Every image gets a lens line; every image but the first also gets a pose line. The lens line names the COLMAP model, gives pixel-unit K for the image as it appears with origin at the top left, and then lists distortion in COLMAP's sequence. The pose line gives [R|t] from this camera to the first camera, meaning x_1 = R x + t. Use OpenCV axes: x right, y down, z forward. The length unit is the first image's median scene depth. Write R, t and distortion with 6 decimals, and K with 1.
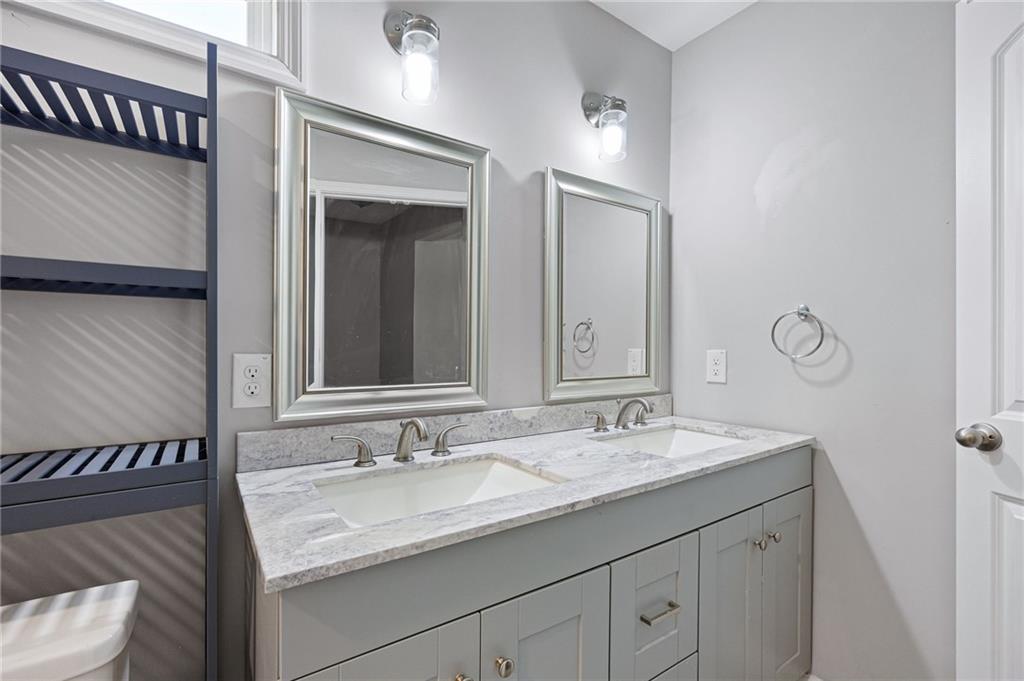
lens RADIAL K [[474.8, 0, 514.1], [0, 474.8, 338.4], [0, 0, 1]] dist [-0.005788, -0.000710]
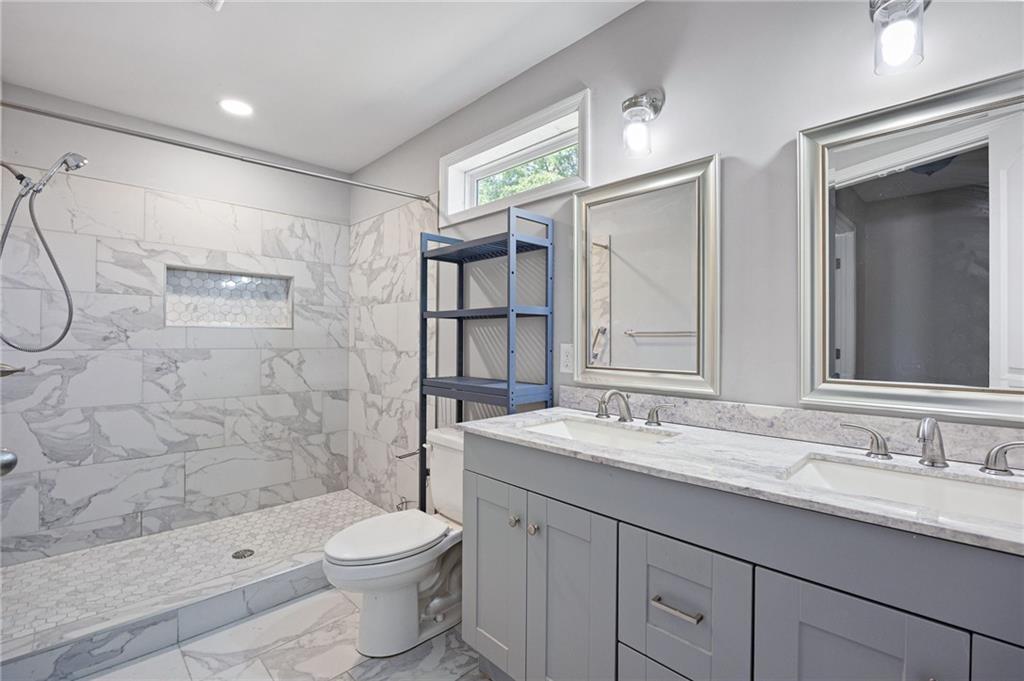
lens RADIAL K [[474.8, 0, 514.5], [0, 474.8, 343.2], [0, 0, 1]] dist [-0.005788, -0.000710]
pose [[0.139748, 0.000430, -0.990187, 0.945147], [0.008605, 0.999962, 0.001649, 0.019481], [0.990150, -0.008751, 0.139739, 0.412381]]
